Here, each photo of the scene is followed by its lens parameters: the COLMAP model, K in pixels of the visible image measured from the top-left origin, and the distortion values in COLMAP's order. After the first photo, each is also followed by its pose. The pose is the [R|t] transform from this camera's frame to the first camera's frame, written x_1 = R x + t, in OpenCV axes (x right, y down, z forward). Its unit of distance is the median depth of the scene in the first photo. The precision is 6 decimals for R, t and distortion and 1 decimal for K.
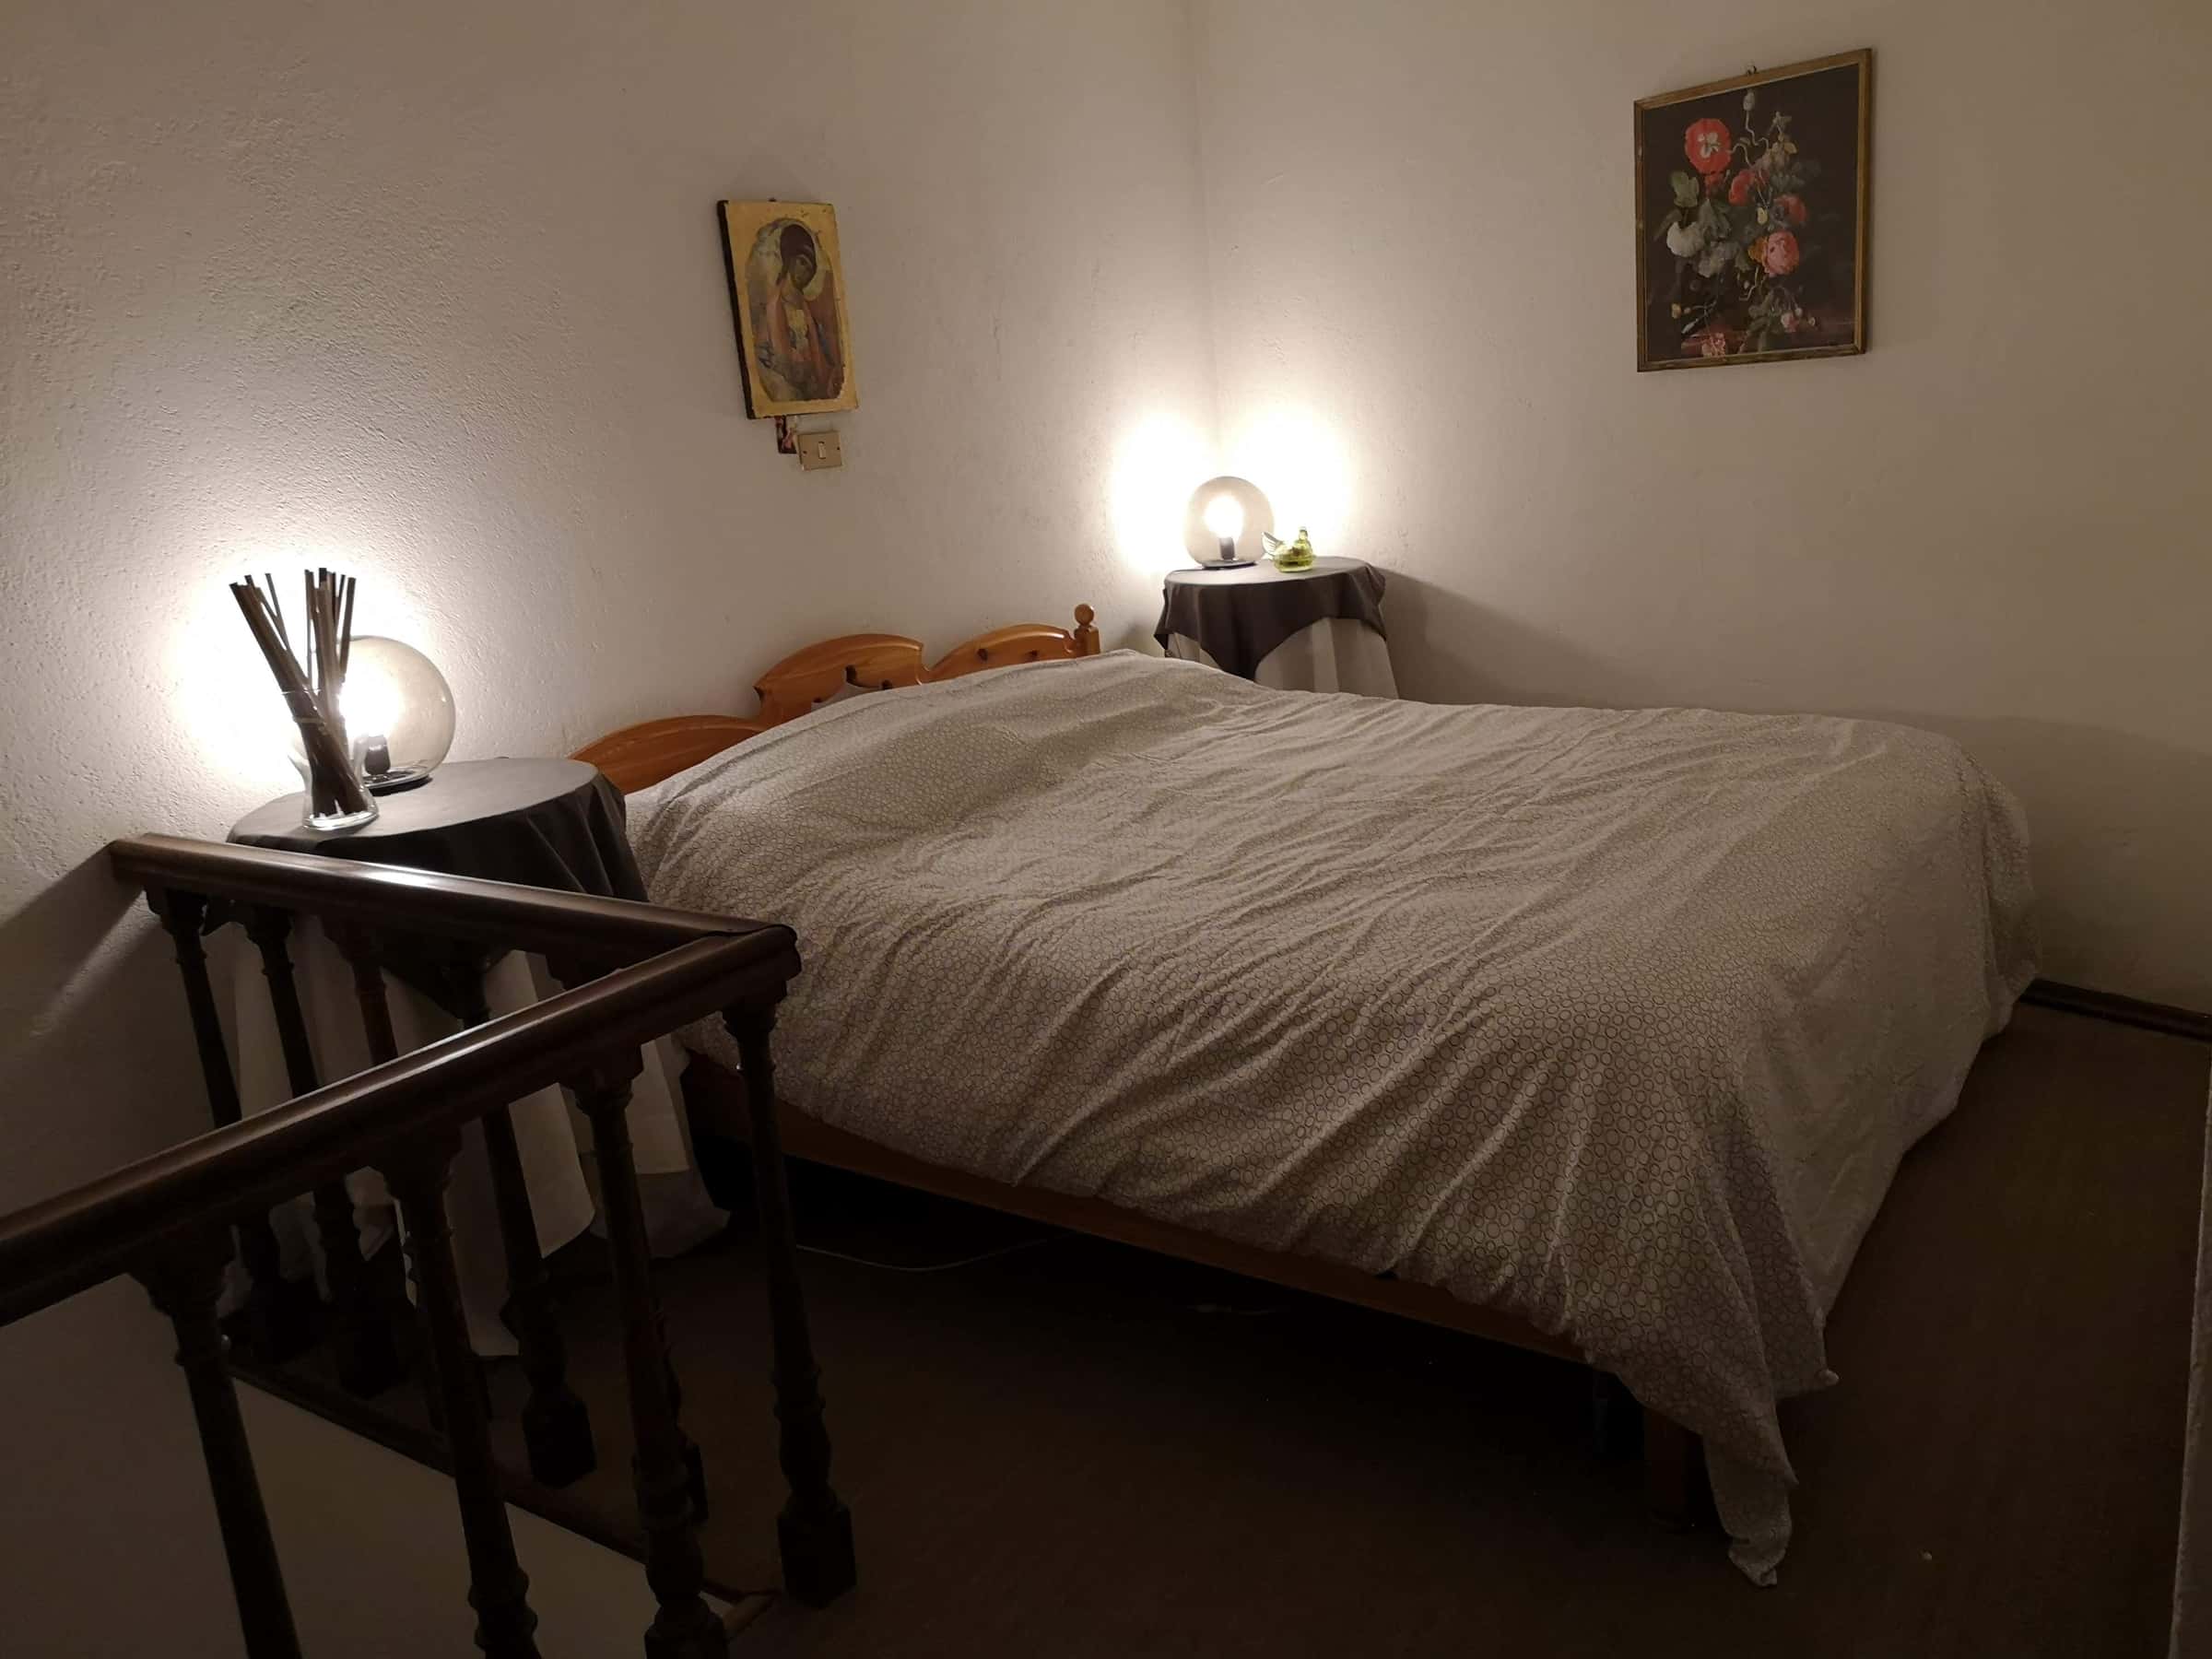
lens RADIAL K [[1651.3, 0, 1093.3], [0, 1651.3, 826.4], [0, 0, 1]] dist [-0.026367, -0.002890]
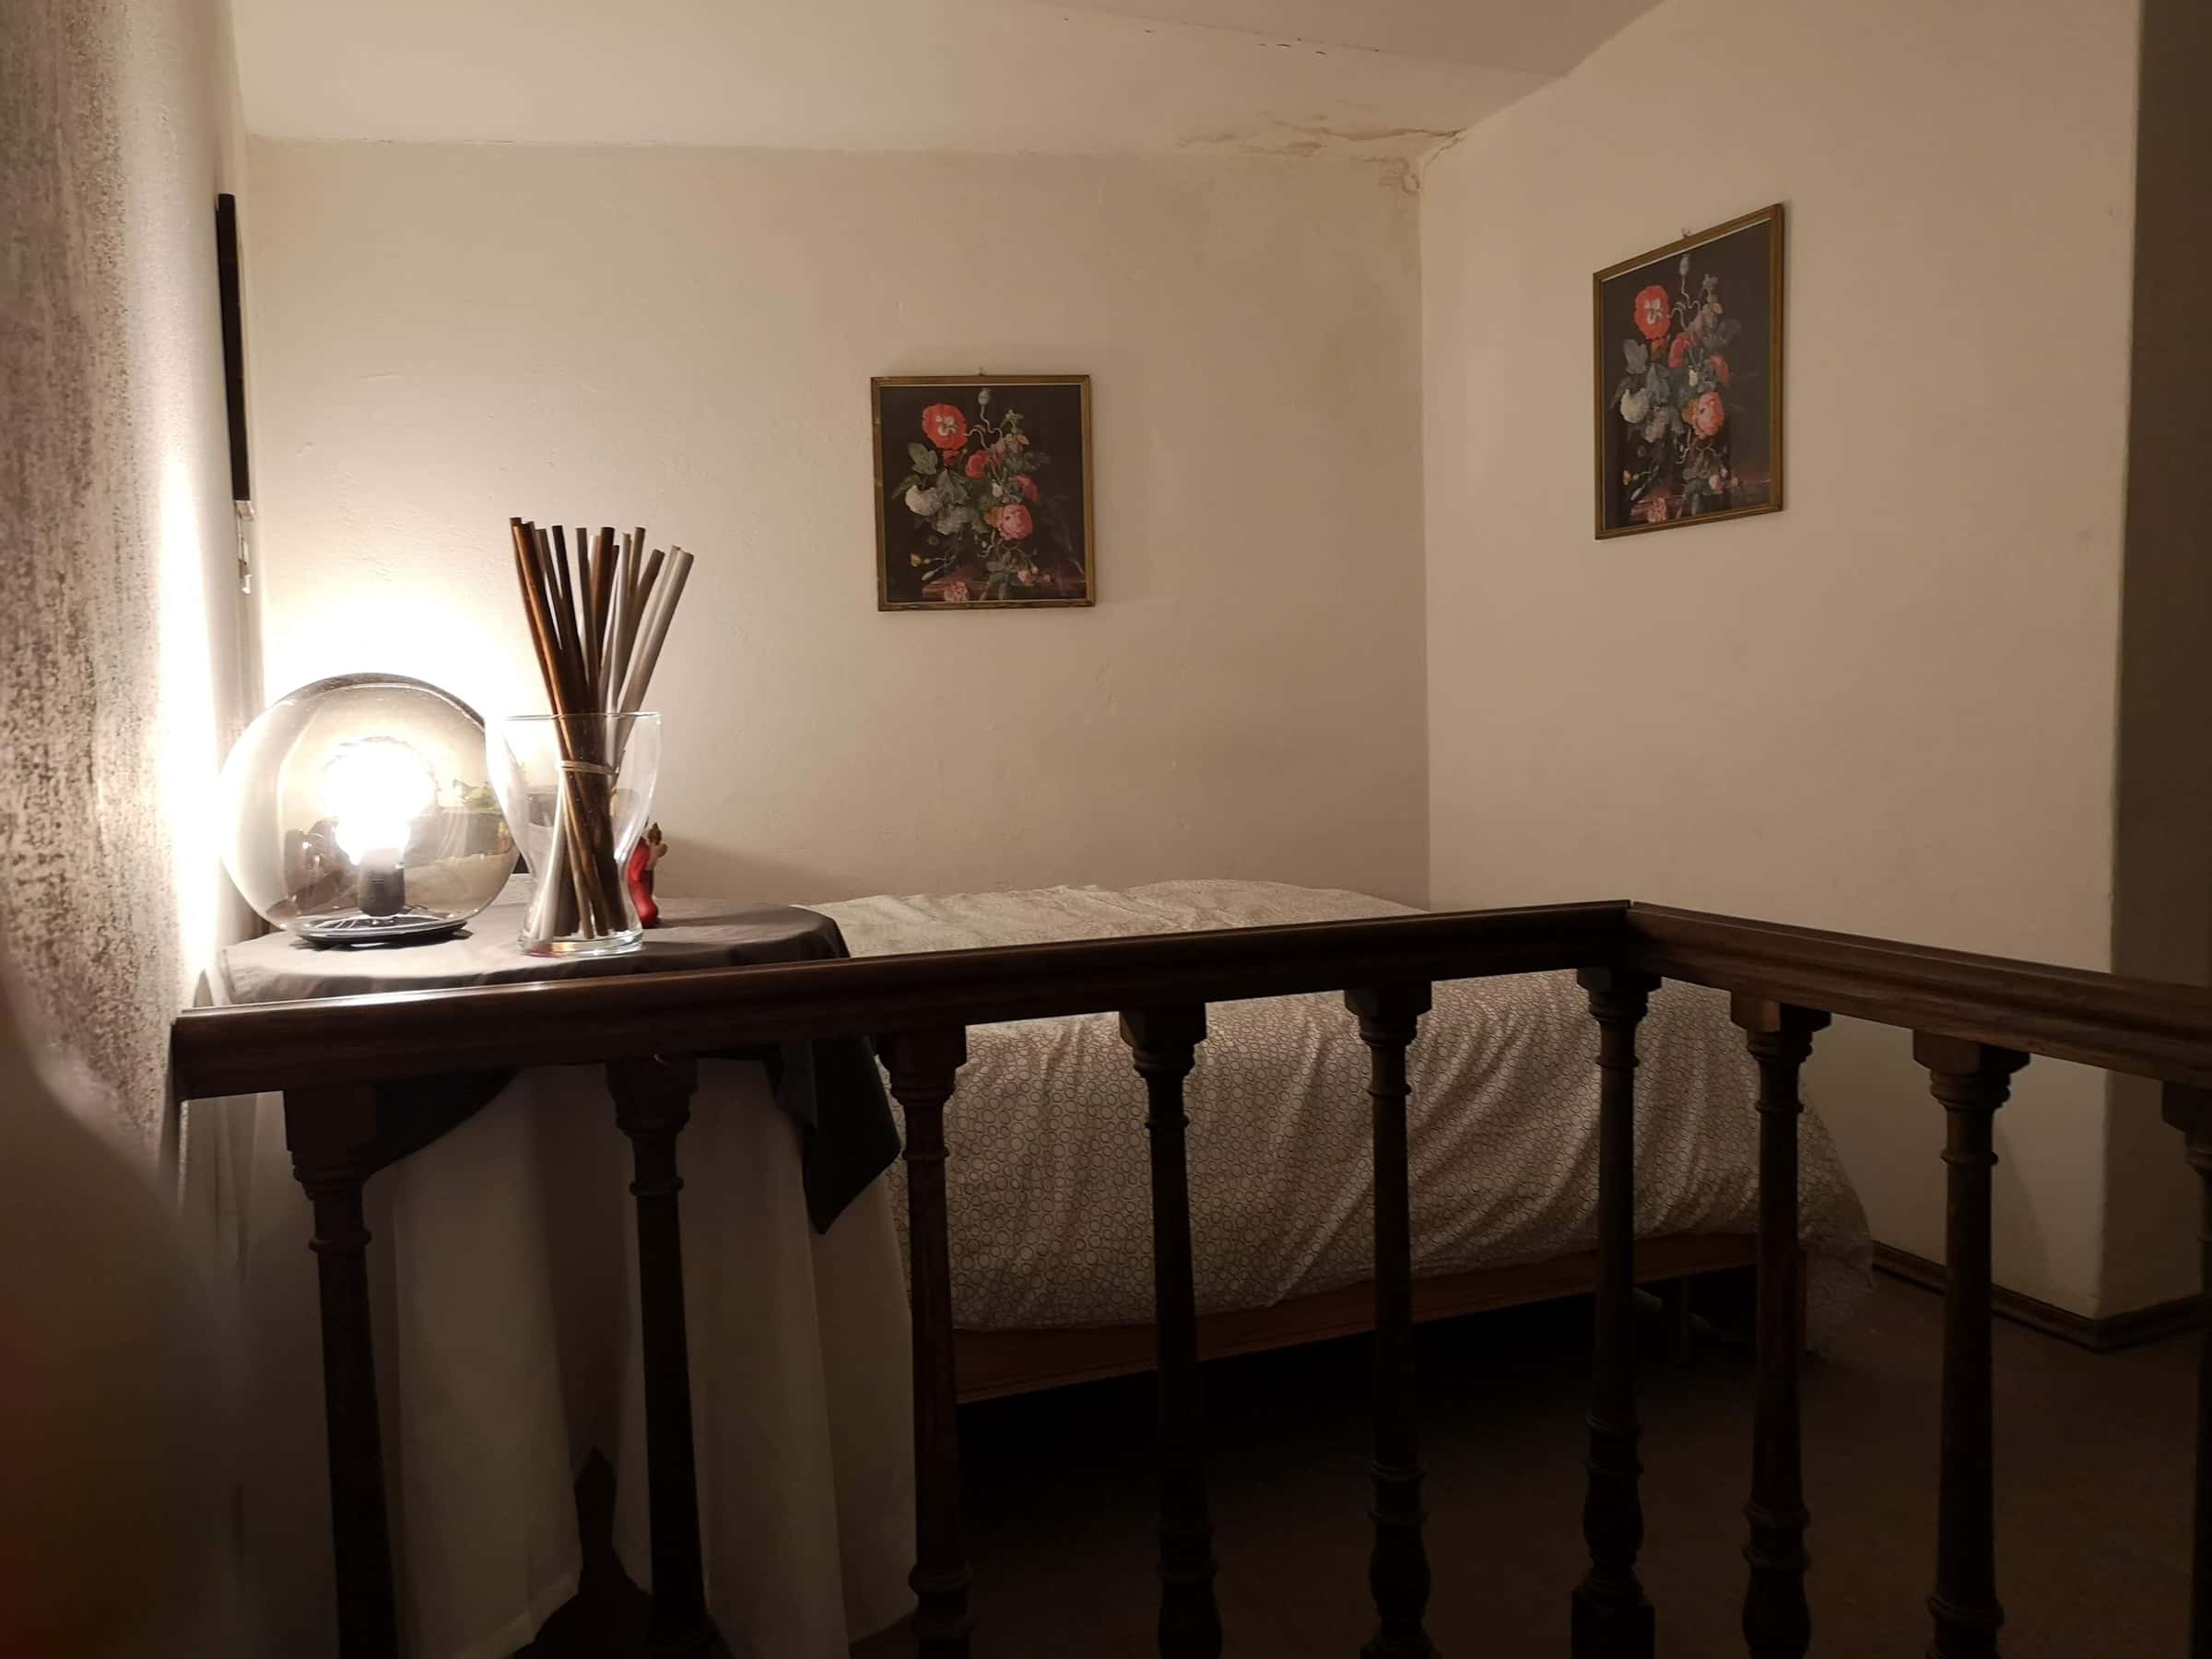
lens RADIAL K [[1651.3, 0, 1093.3], [0, 1651.3, 826.4], [0, 0, 1]] dist [-0.026367, -0.002890]
pose [[0.543602, 0.015394, 0.839202, -0.563901], [0.180999, 0.974158, -0.135114, 0.044052], [-0.819595, 0.225343, 0.526768, 0.358906]]
